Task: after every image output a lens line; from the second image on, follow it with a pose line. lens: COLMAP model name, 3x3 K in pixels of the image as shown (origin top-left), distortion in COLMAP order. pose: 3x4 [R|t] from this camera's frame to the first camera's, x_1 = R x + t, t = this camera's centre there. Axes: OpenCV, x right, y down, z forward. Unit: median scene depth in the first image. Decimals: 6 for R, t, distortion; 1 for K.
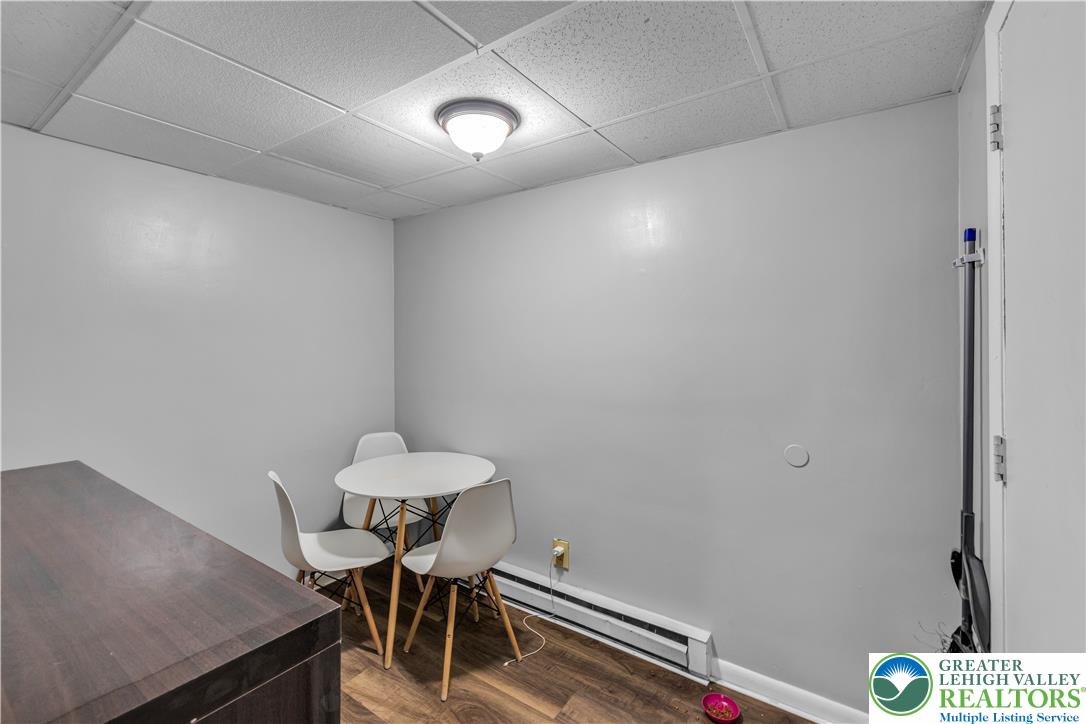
lens RADIAL K [[482.4, 0, 537.4], [0, 482.4, 339.3], [0, 0, 1]] dist [-0.002003, -0.000040]
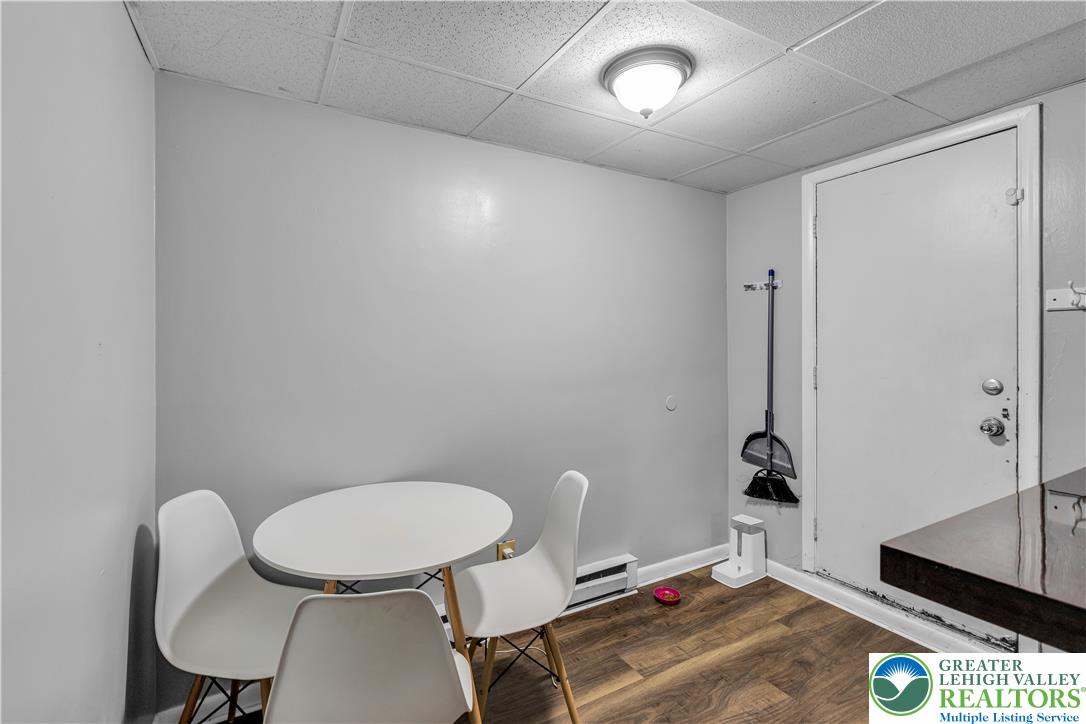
lens RADIAL K [[482.4, 0, 537.4], [0, 482.4, 339.3], [0, 0, 1]] dist [-0.002003, -0.000040]
pose [[0.433273, 0.004195, 0.901253, -0.928077], [-0.006081, 0.999980, -0.001731, 0.051114], [-0.901242, -0.004731, 0.433290, 0.695804]]
